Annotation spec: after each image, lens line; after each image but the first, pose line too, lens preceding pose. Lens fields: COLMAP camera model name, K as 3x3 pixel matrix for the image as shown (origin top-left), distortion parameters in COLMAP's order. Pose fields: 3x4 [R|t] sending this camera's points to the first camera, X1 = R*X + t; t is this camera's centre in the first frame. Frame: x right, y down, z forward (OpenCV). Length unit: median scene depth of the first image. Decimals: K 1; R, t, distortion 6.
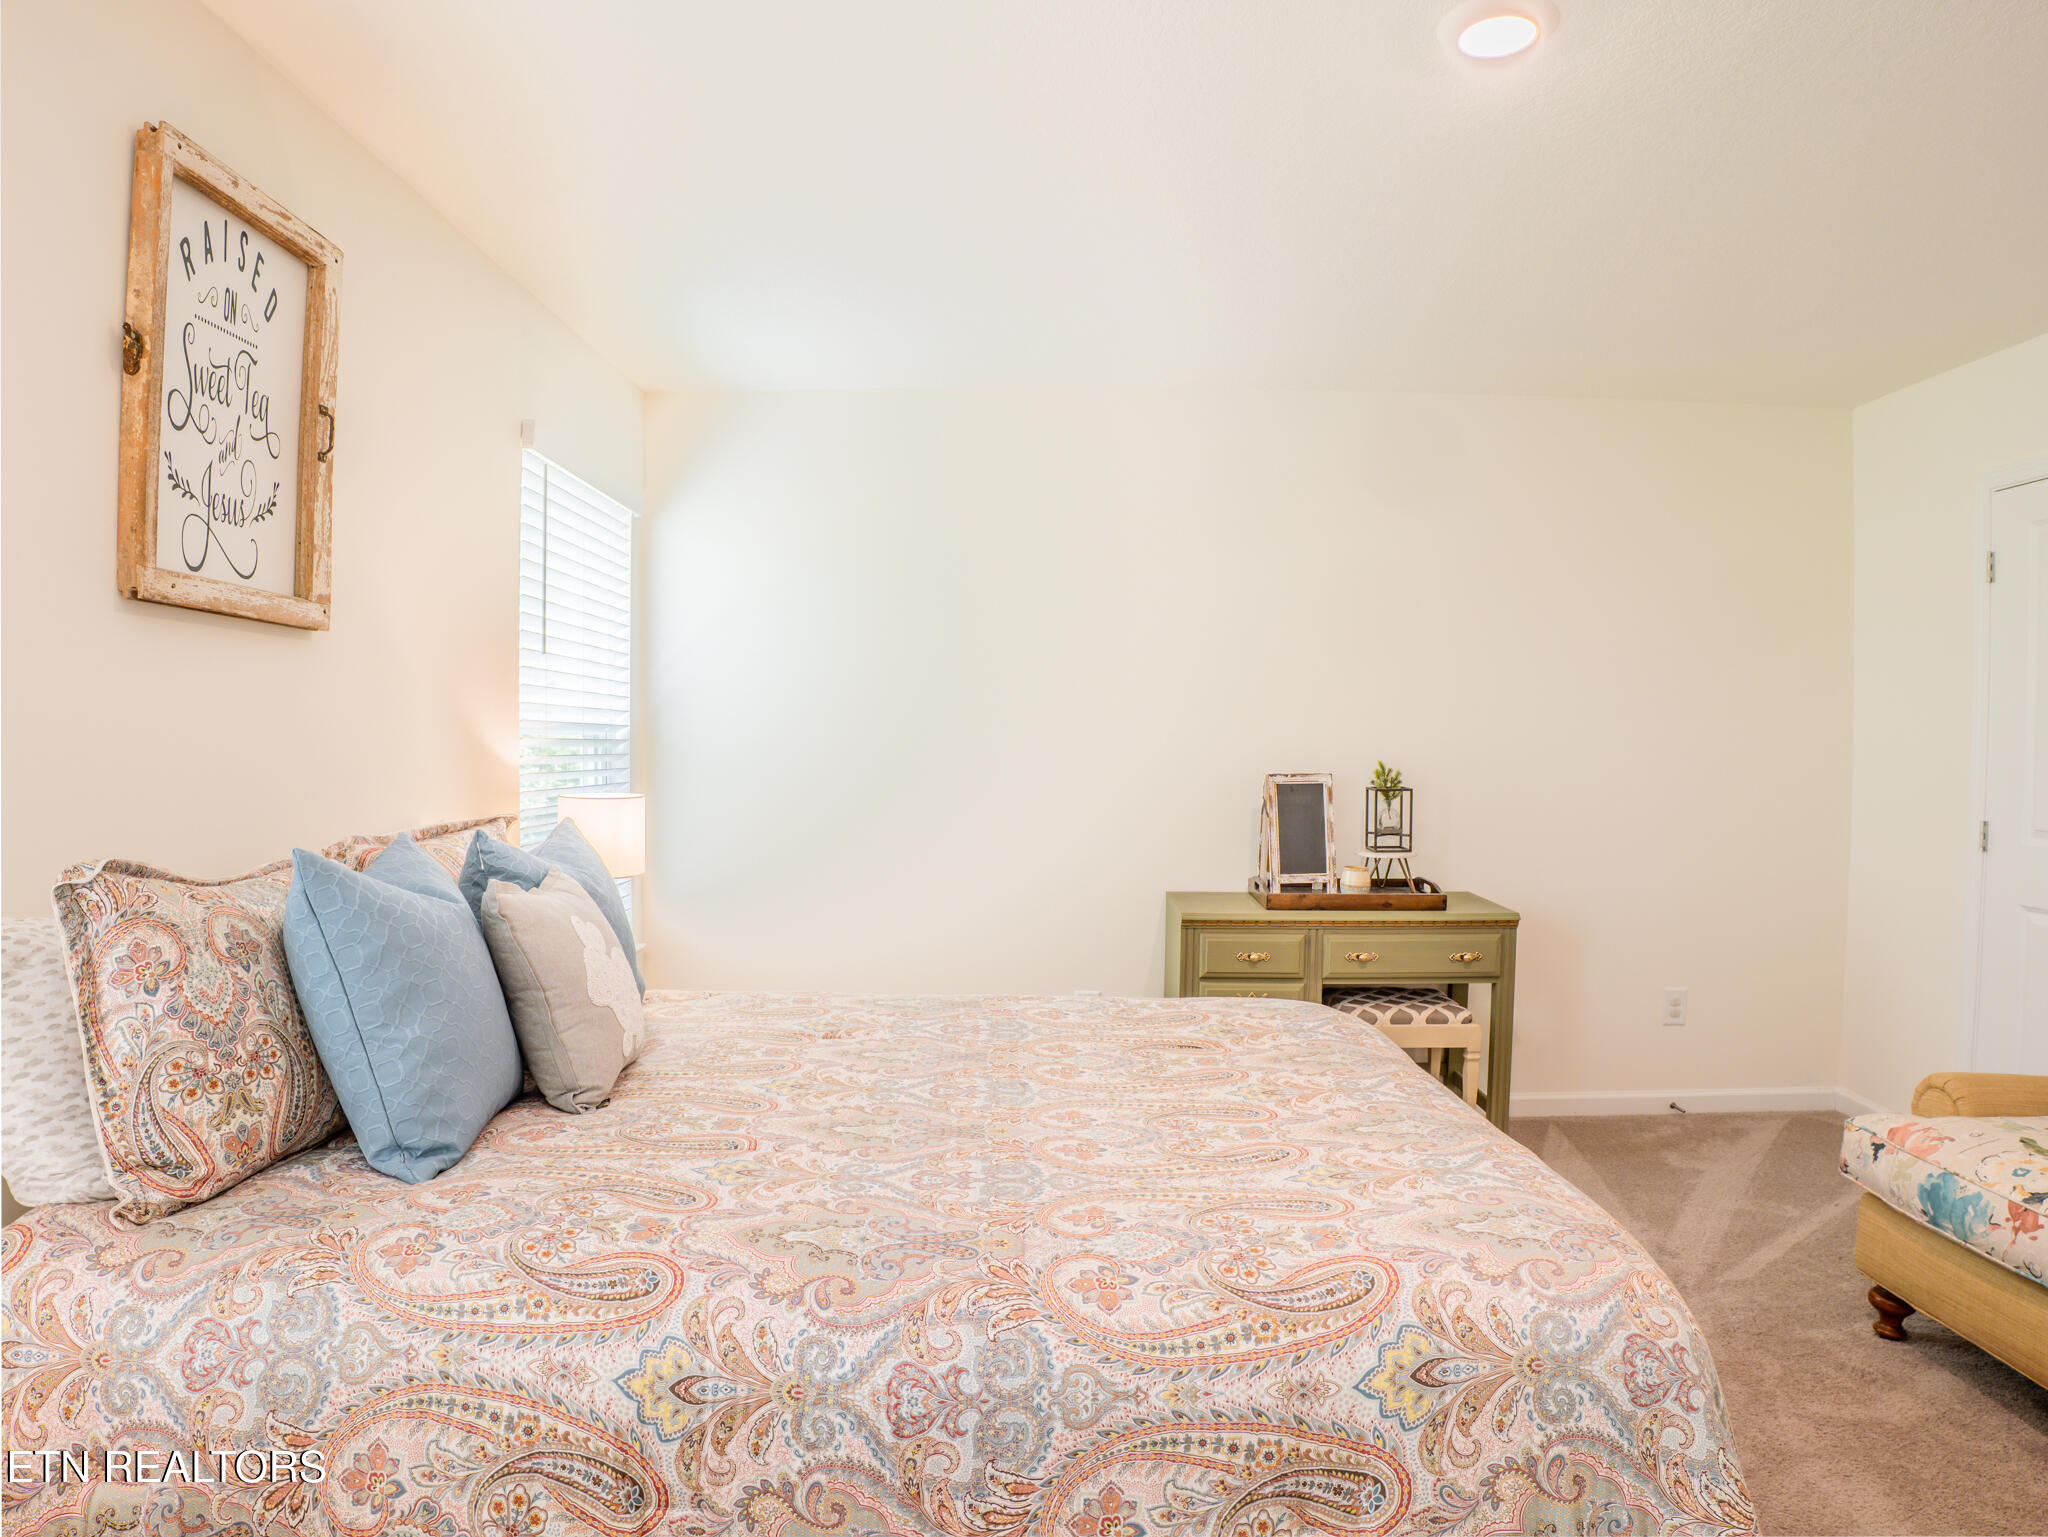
lens RADIAL K [[1222.0, 0, 1018.4], [0, 1222.0, 780.1], [0, 0, 1]] dist [-0.124621, 0.035913]
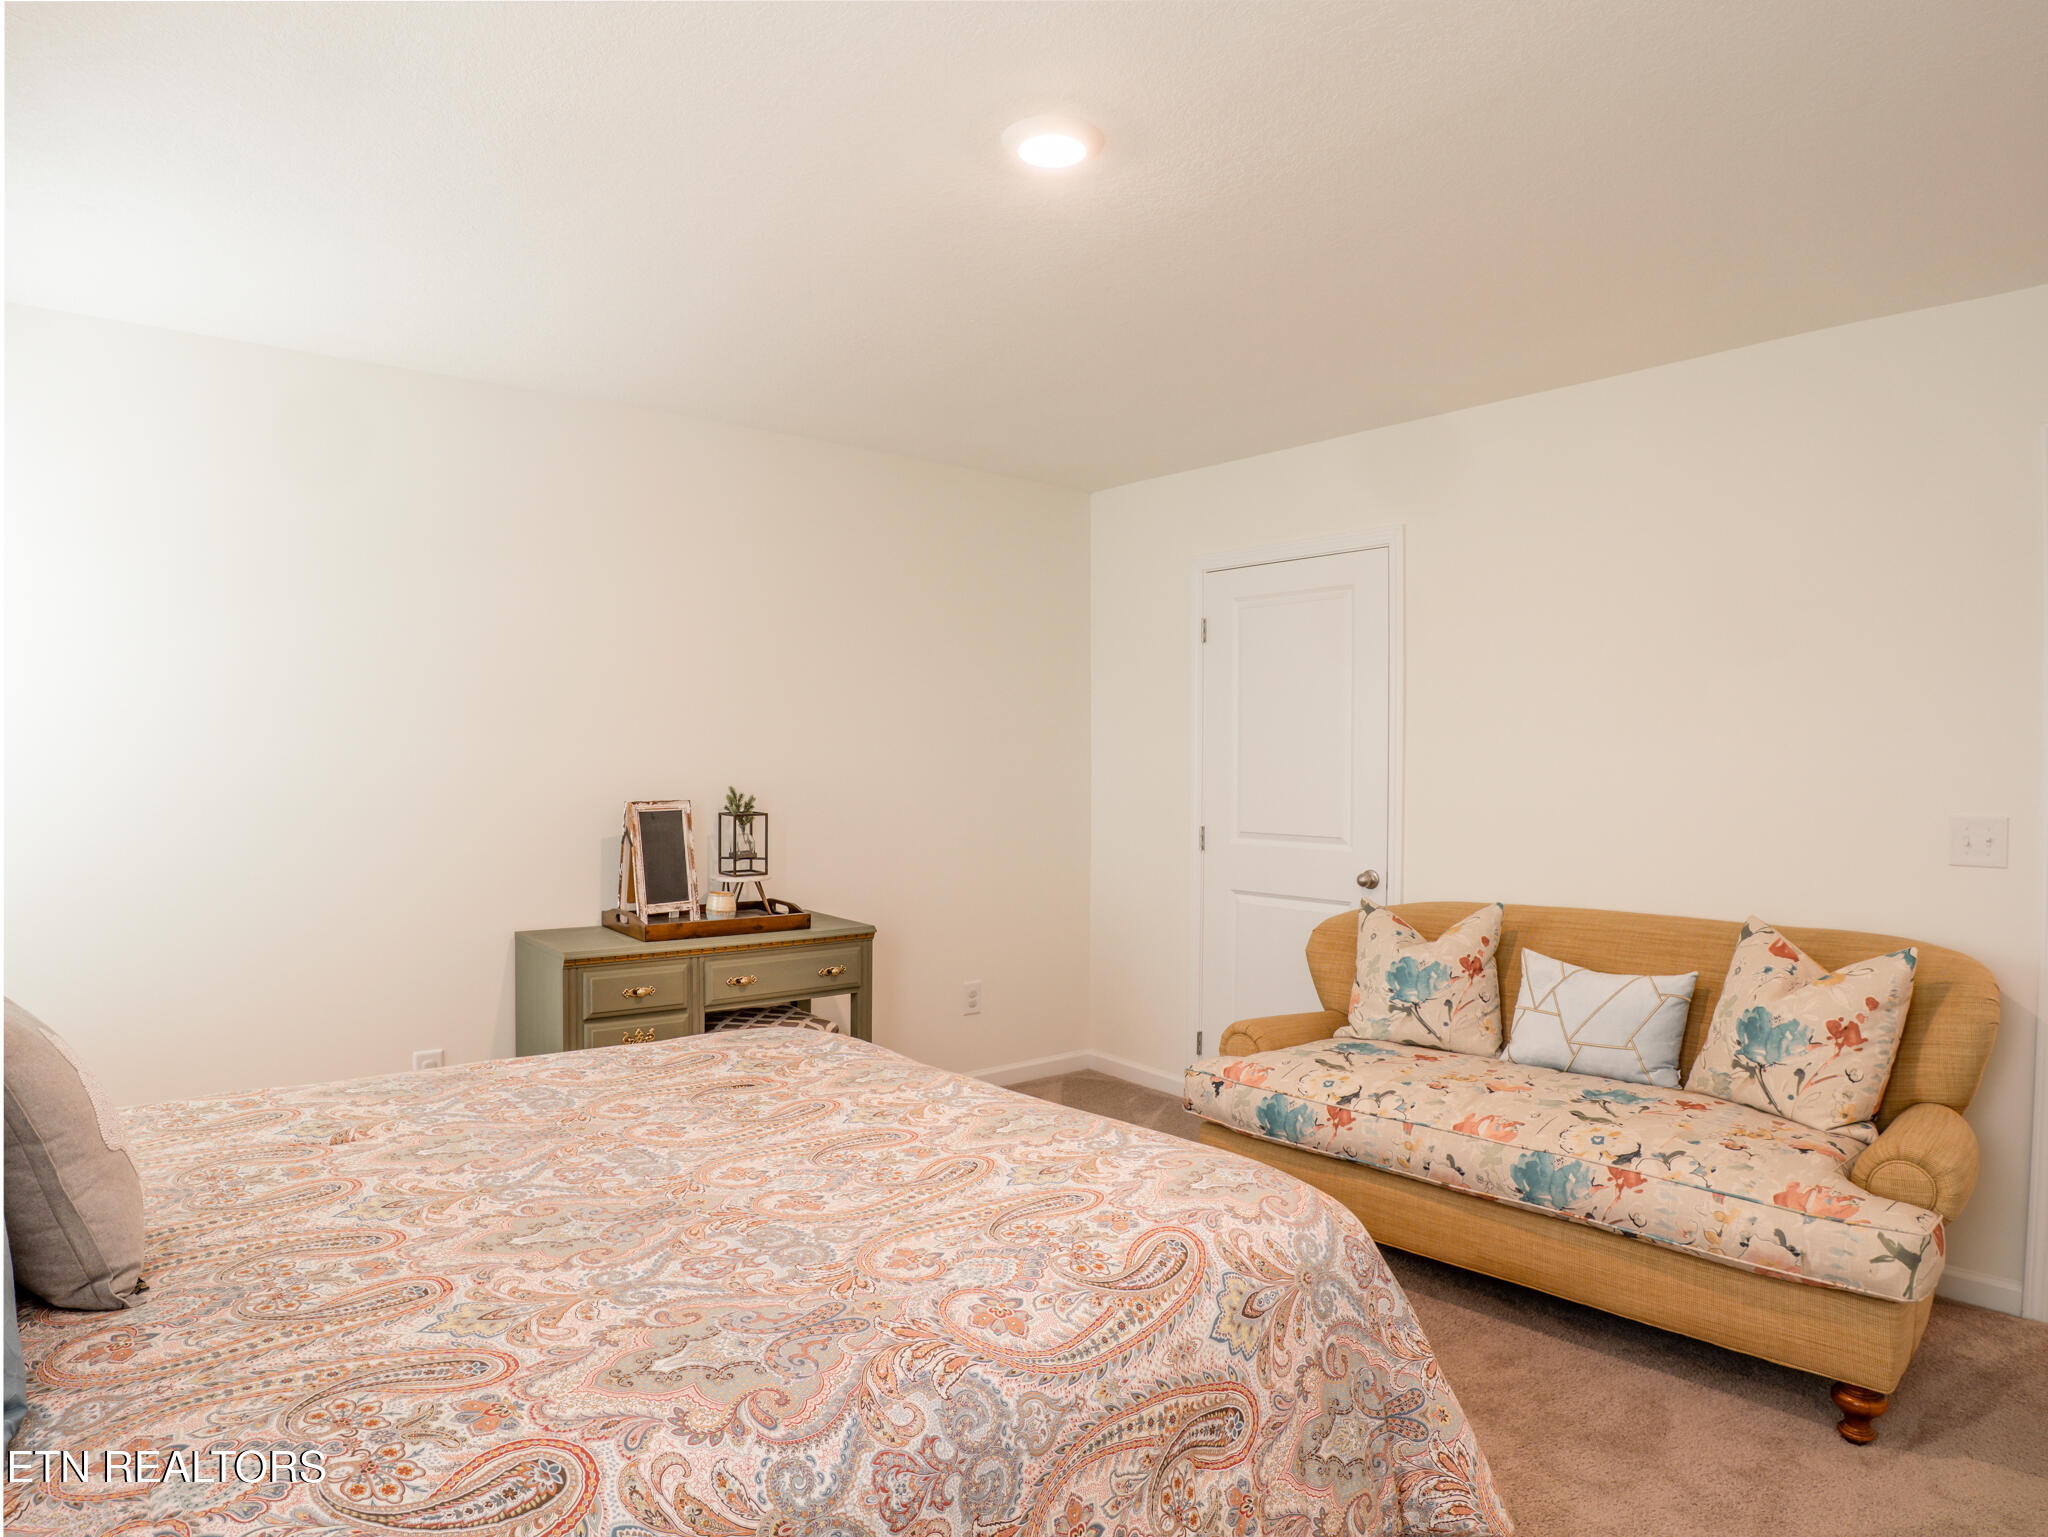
lens RADIAL K [[1222.0, 0, 1018.4], [0, 1222.0, 780.1], [0, 0, 1]] dist [-0.124621, 0.035913]
pose [[0.759905, -0.008894, 0.649973, -0.592611], [0.020858, 0.999725, -0.010706, -0.017790], [-0.649699, 0.021693, 0.759882, 0.223940]]
